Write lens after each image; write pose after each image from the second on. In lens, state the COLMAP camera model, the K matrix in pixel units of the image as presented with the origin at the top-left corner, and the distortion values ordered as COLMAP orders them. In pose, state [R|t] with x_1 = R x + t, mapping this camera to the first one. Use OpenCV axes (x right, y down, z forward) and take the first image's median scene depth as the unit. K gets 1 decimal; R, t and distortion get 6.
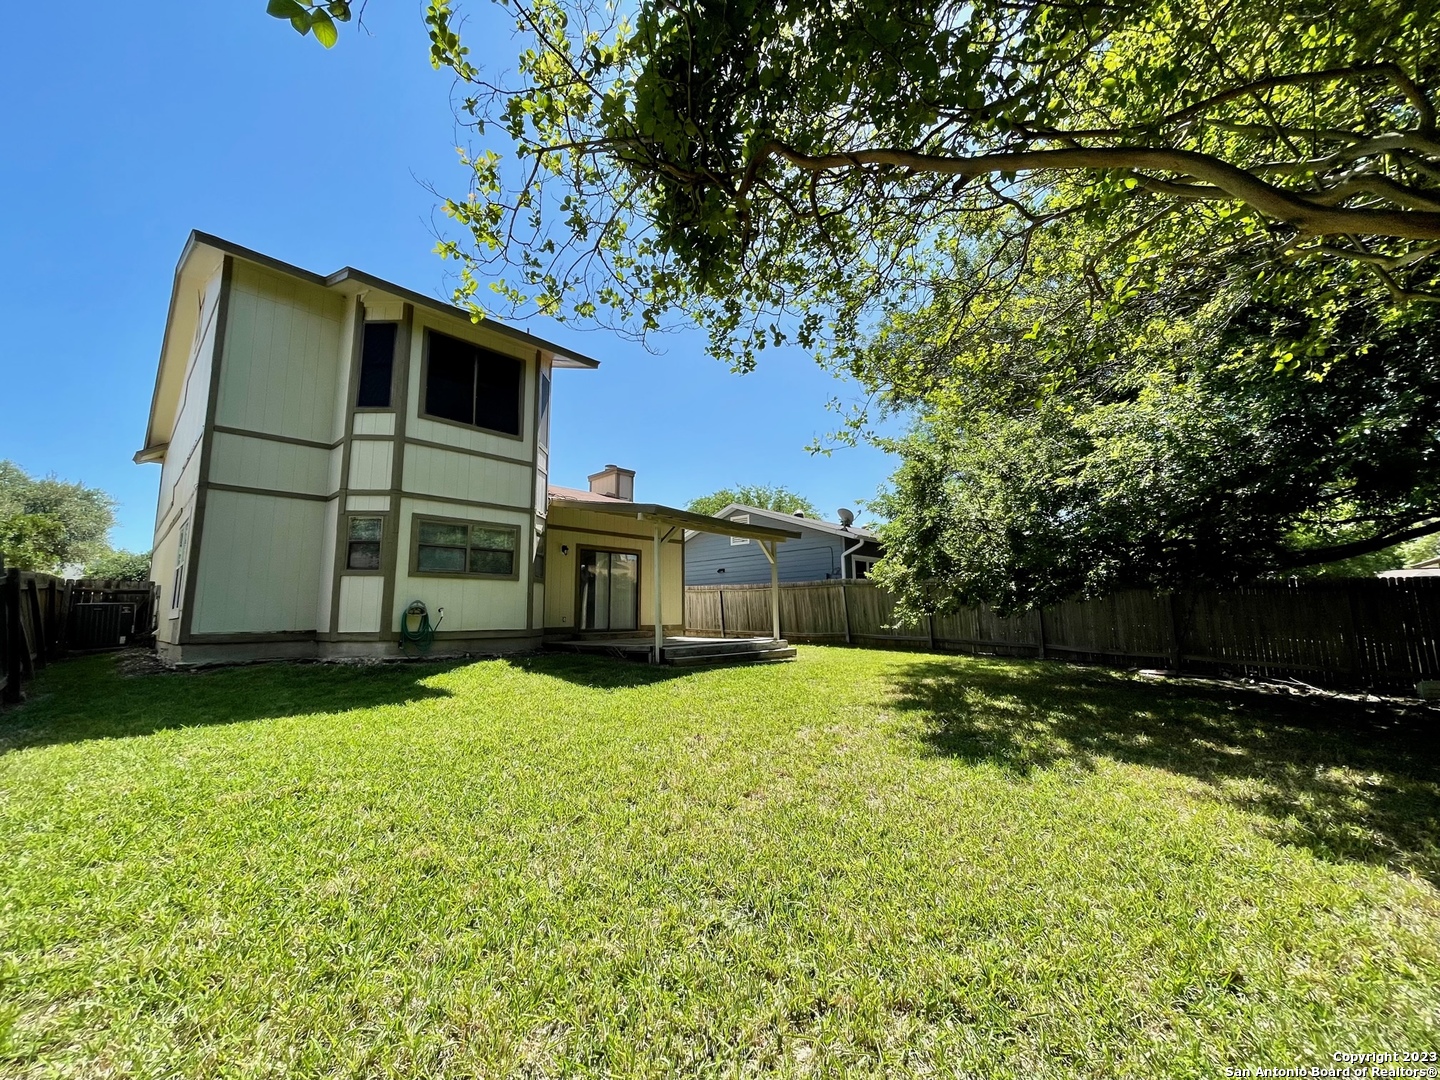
lens RADIAL K [[580.4, 0, 719.0], [0, 580.4, 537.3], [0, 0, 1]] dist [-0.000893, 0.000380]
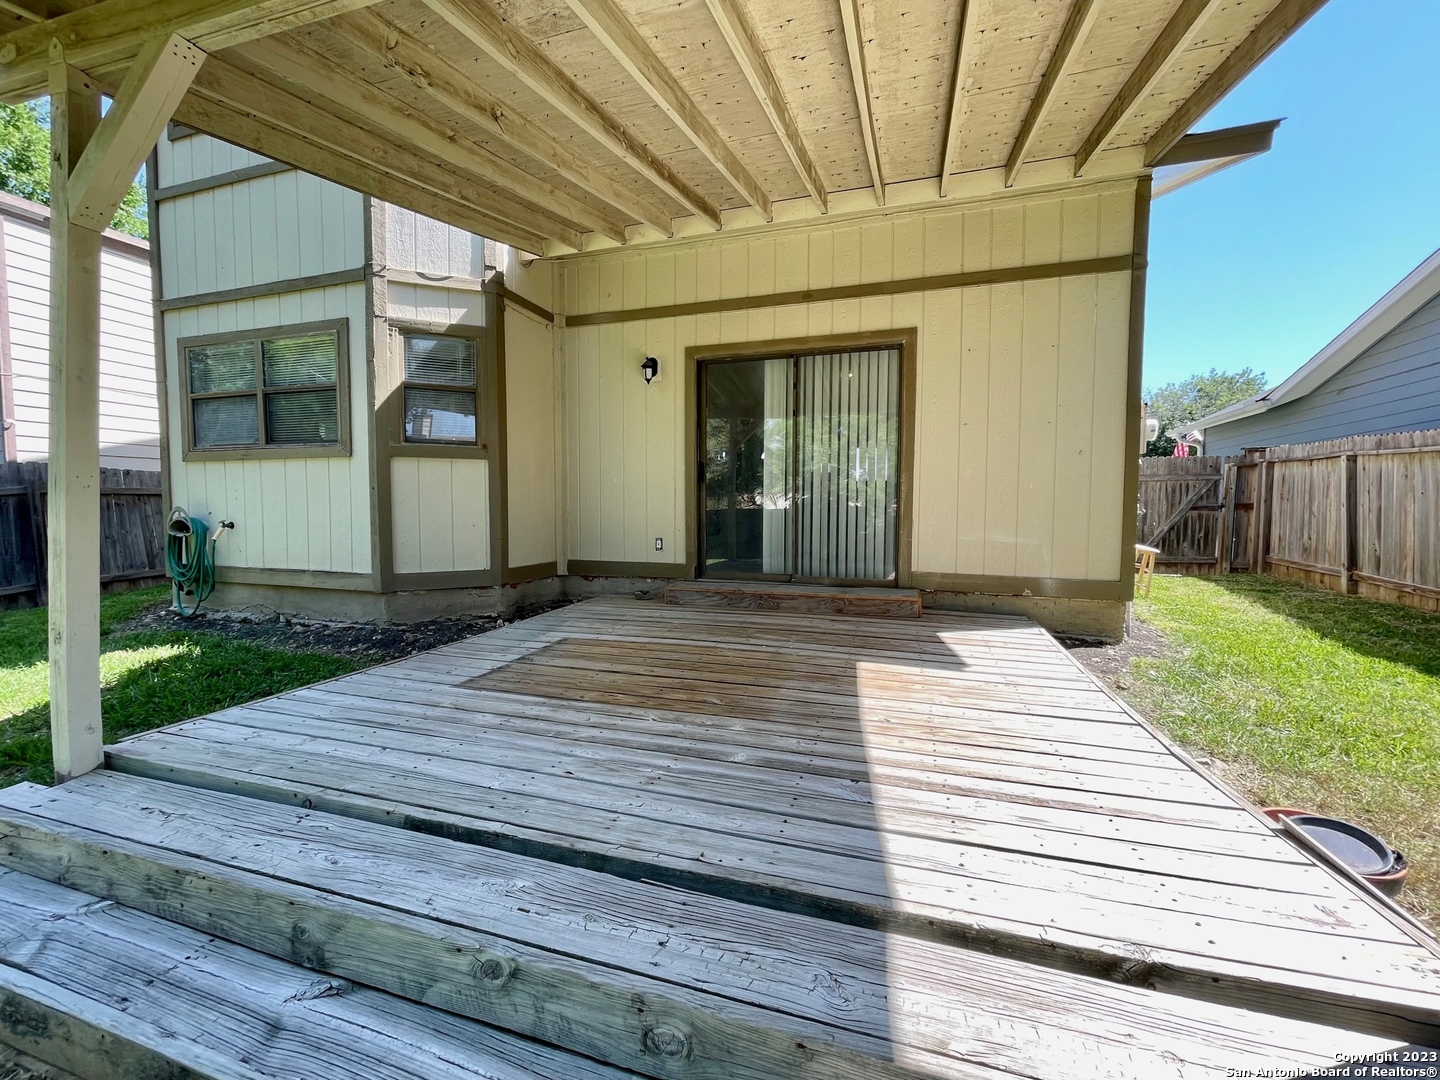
lens RADIAL K [[580.4, 0, 719.0], [0, 580.4, 537.3], [0, 0, 1]] dist [-0.000893, 0.000380]
pose [[0.441914, 0.061662, -0.894936, 0.105093], [0.113952, 0.985694, 0.124184, 0.098667], [0.889791, -0.156858, 0.428565, 1.006633]]
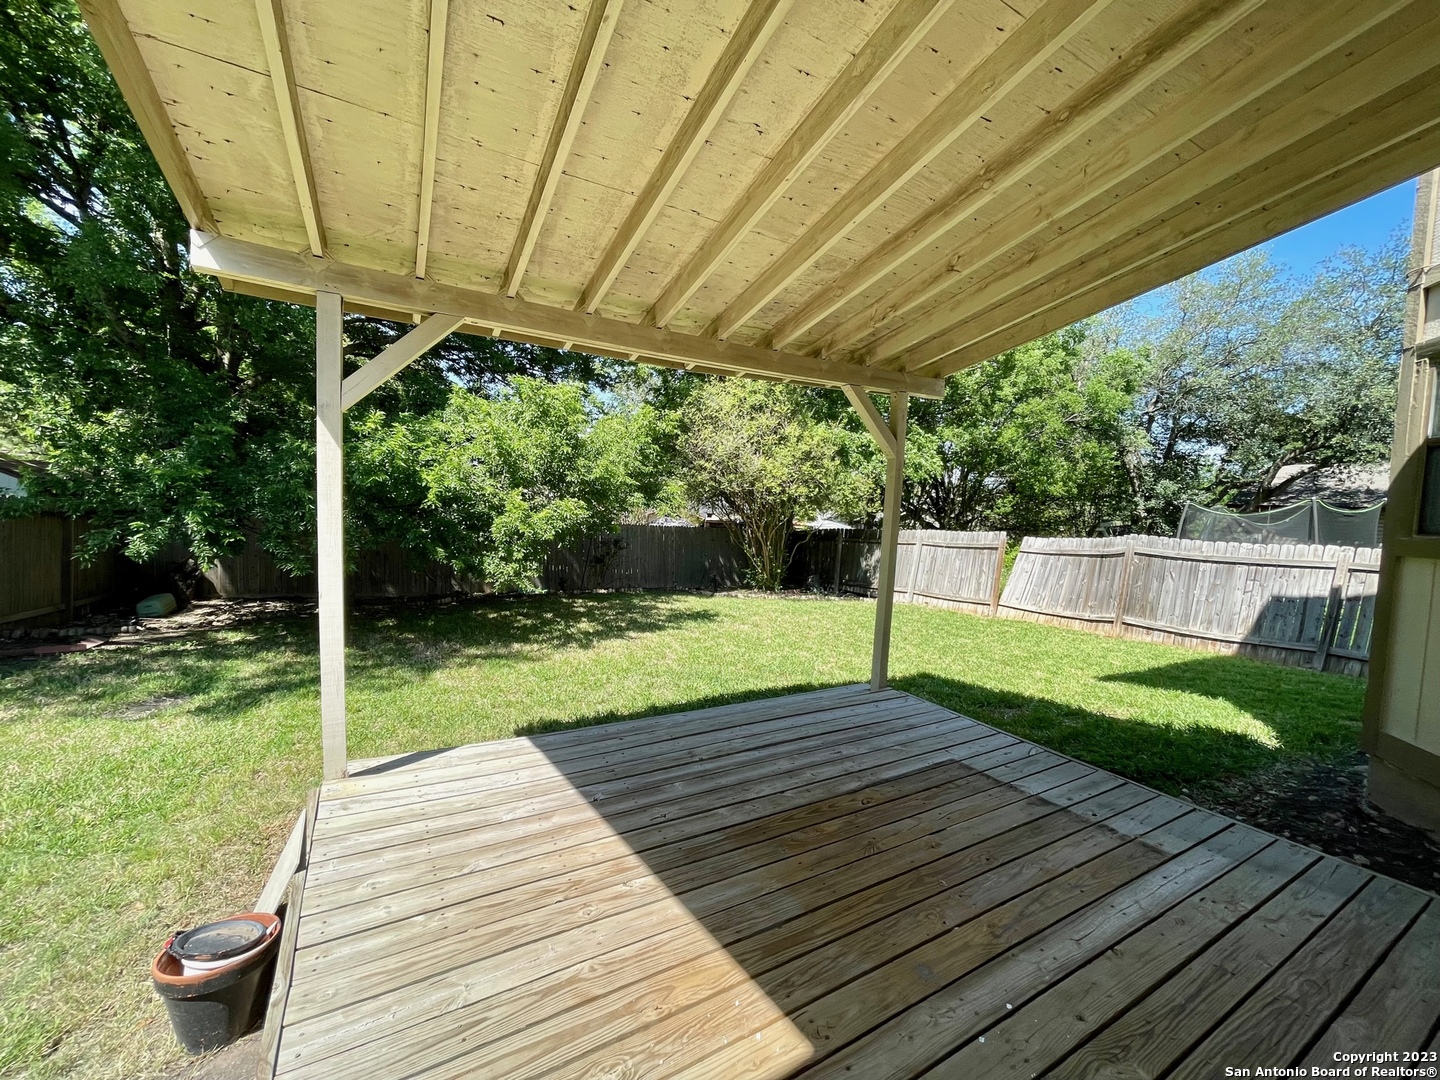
lens RADIAL K [[580.4, 0, 719.0], [0, 580.4, 537.3], [0, 0, 1]] dist [-0.000893, 0.000380]
pose [[-0.960186, -0.034516, 0.277220, -0.100771], [-0.059515, 0.994831, -0.082272, 0.100029], [-0.272947, -0.095495, -0.957278, 1.284537]]
